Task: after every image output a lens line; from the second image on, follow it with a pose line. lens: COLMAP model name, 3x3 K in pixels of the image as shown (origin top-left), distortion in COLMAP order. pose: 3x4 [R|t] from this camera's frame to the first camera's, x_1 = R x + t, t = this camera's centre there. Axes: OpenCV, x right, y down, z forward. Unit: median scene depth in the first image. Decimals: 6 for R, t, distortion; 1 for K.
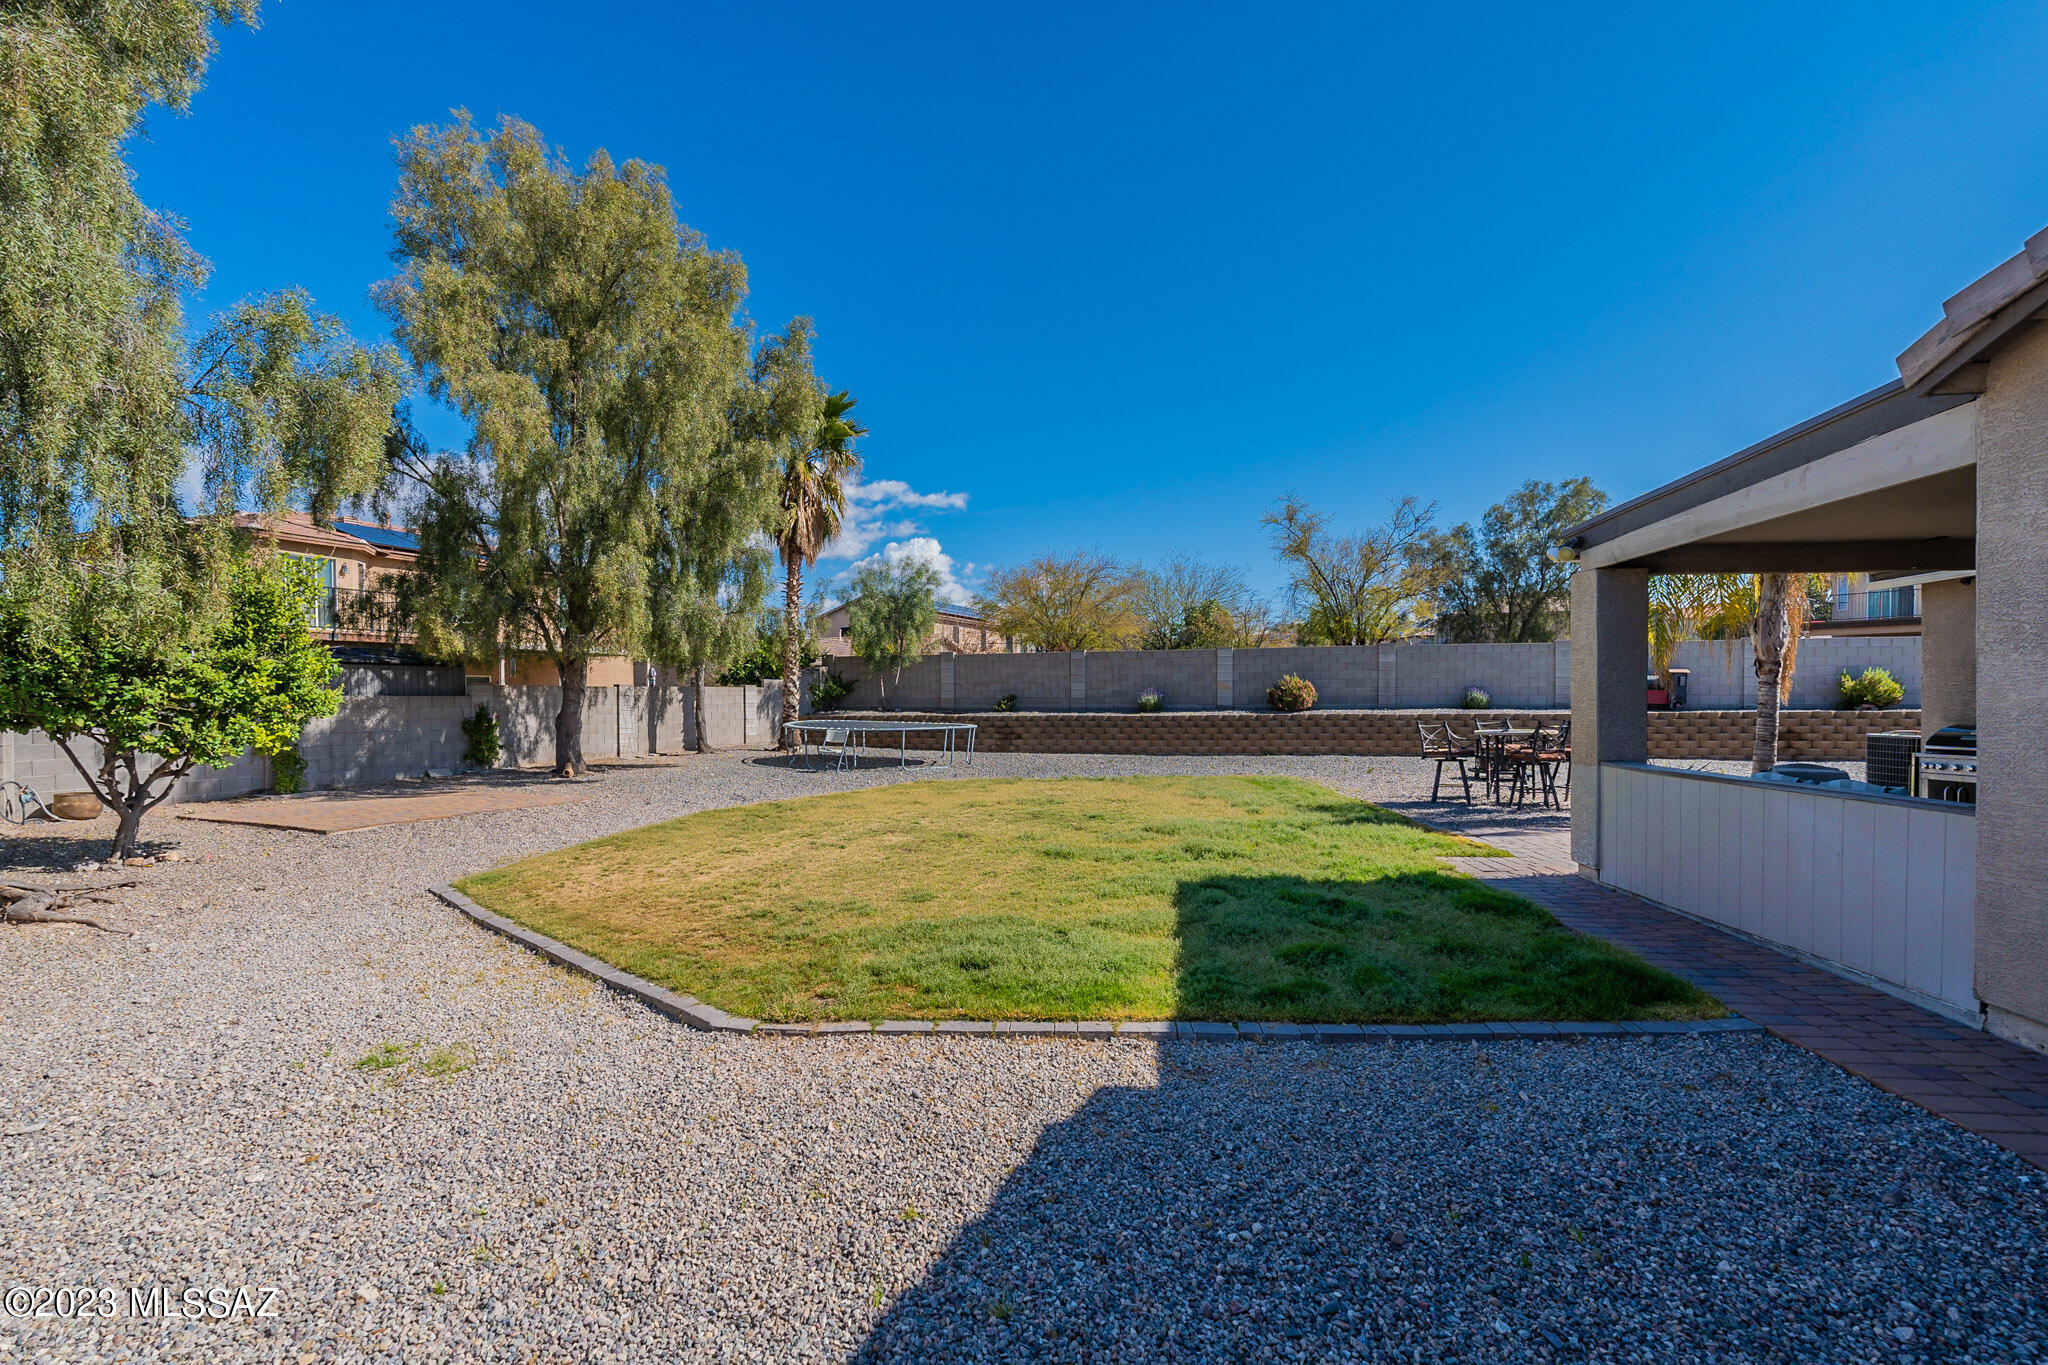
lens RADIAL K [[898.7, 0, 1019.6], [0, 898.7, 691.7], [0, 0, 1]] dist [-0.007824, 0.001212]
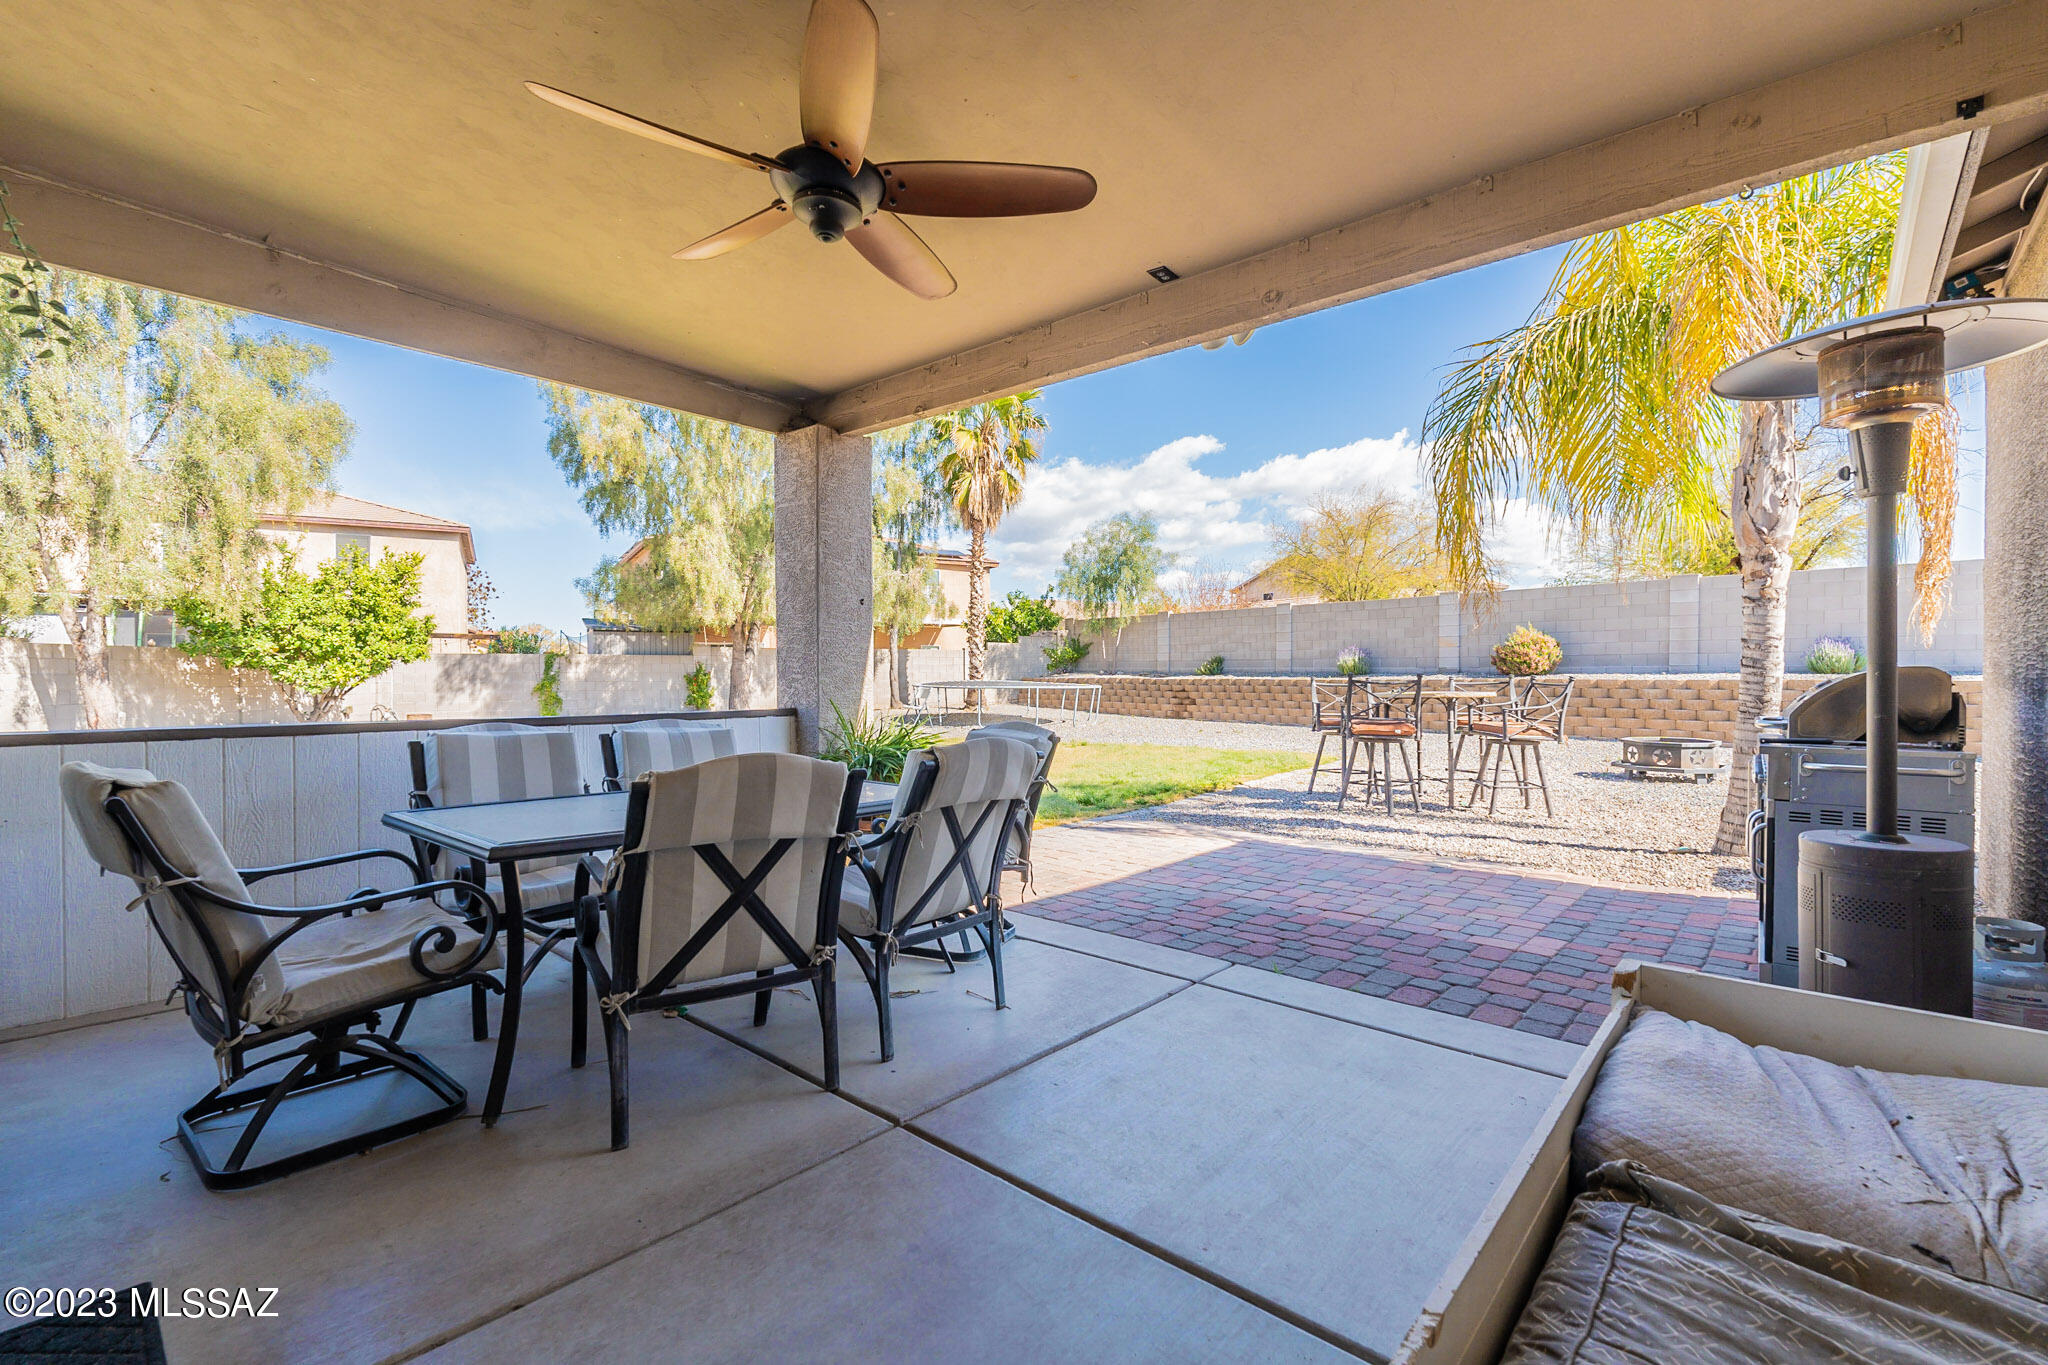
lens RADIAL K [[898.7, 0, 1019.4], [0, 898.7, 677.1], [0, 0, 1]] dist [-0.007824, 0.001212]
pose [[0.817622, 0.009685, -0.575674, 0.383605], [-0.002529, 0.999909, 0.013229, 0.013769], [0.575750, -0.009360, 0.817572, 0.174816]]
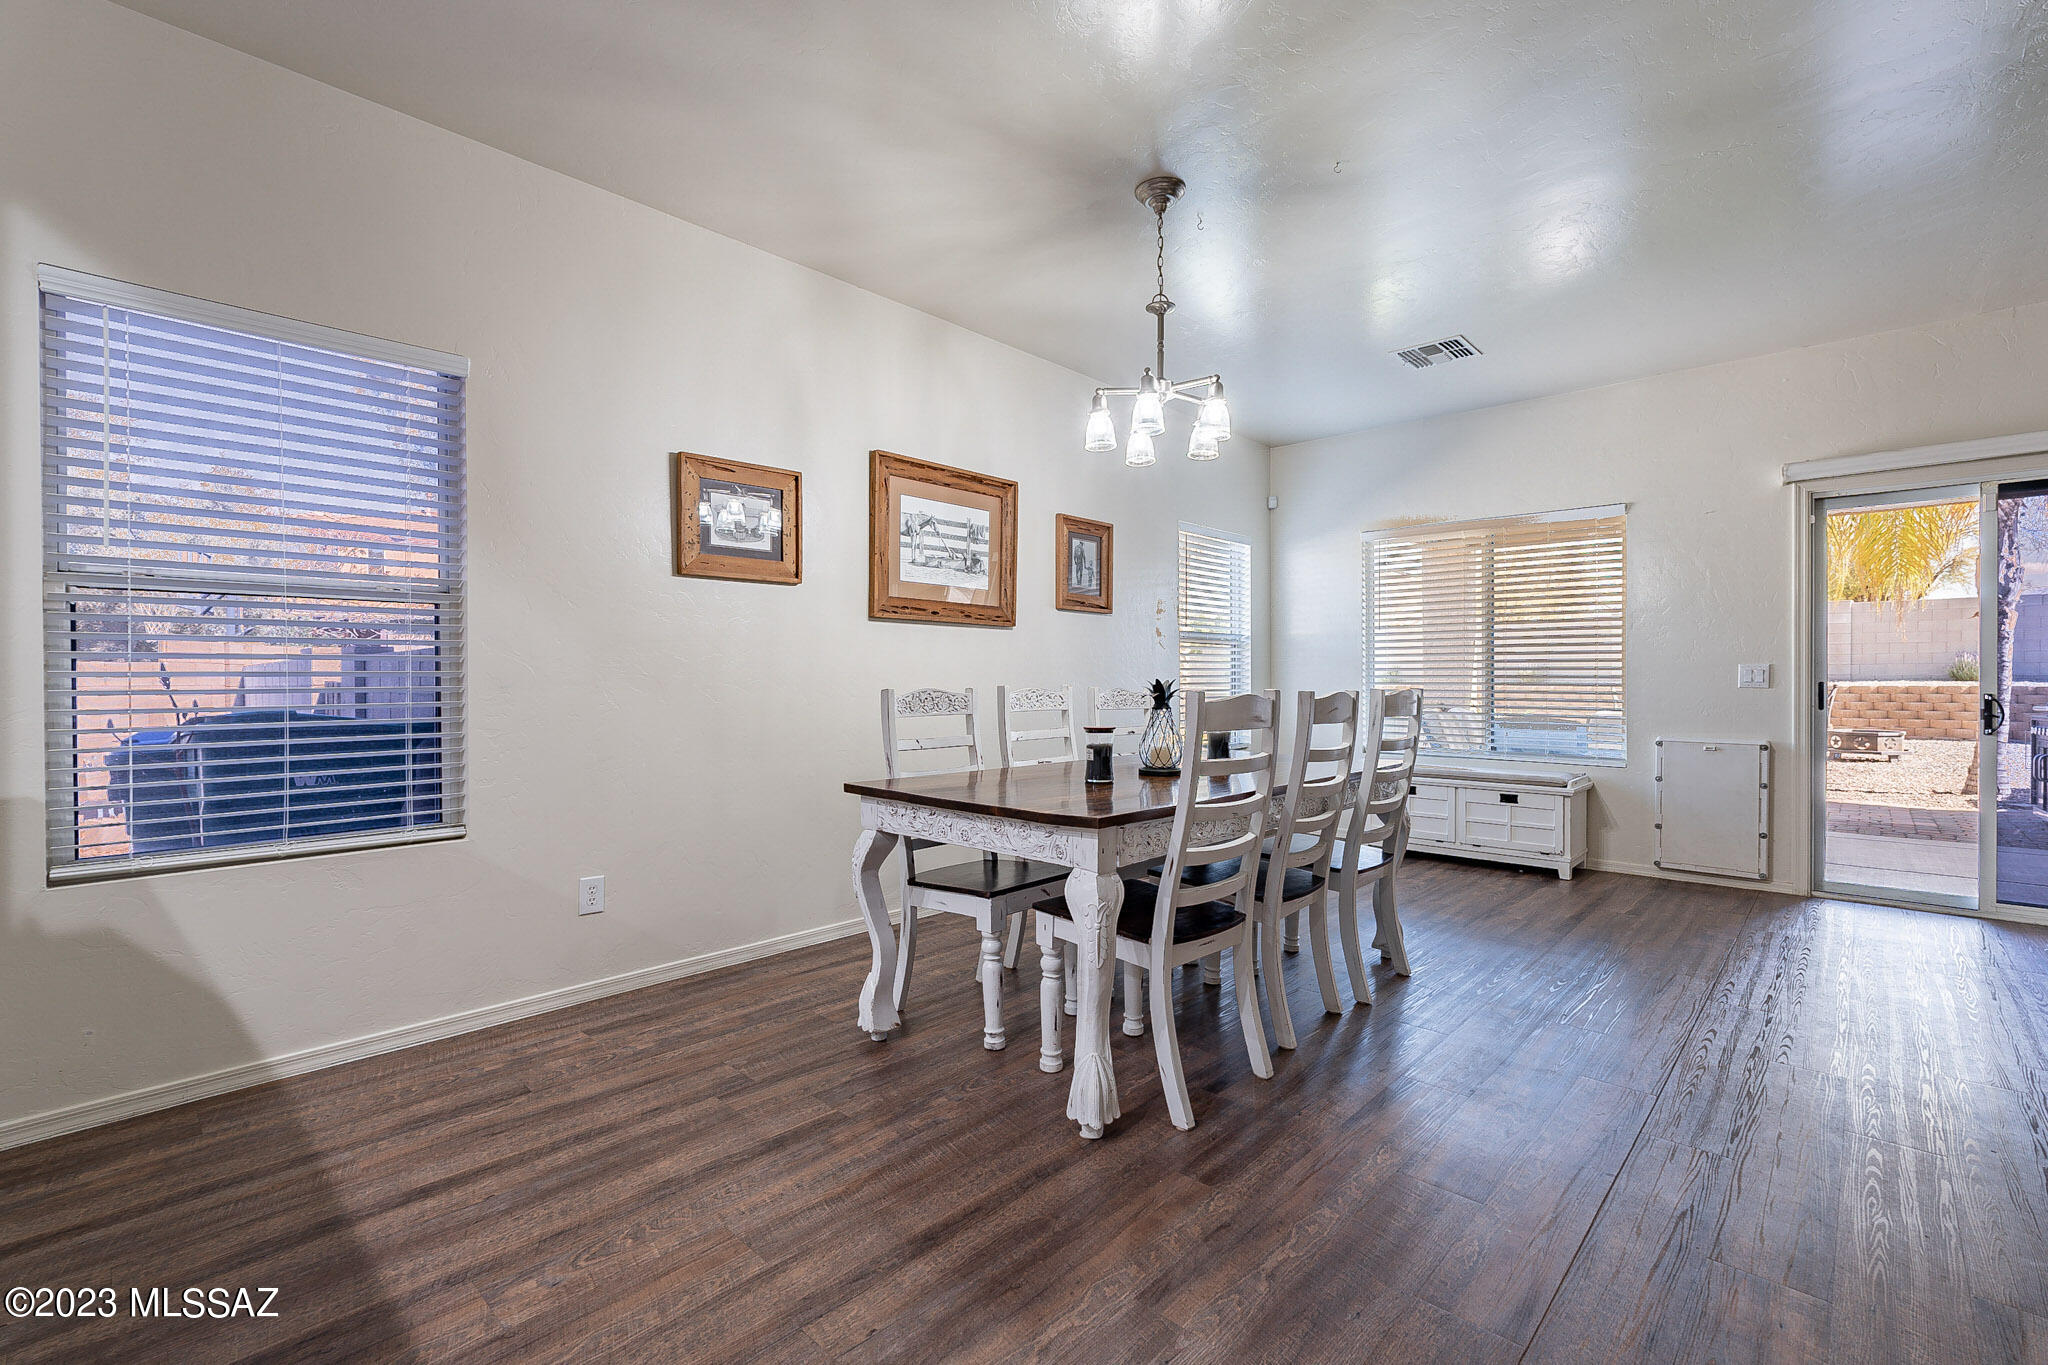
lens RADIAL K [[898.7, 0, 1014.9], [0, 898.7, 684.3], [0, 0, 1]] dist [-0.007824, 0.001212]
pose [[0.796639, 0.005882, -0.604426, 0.300633], [0.001562, 0.999929, 0.011788, 0.010964], [0.604453, -0.010335, 0.796574, -0.091833]]
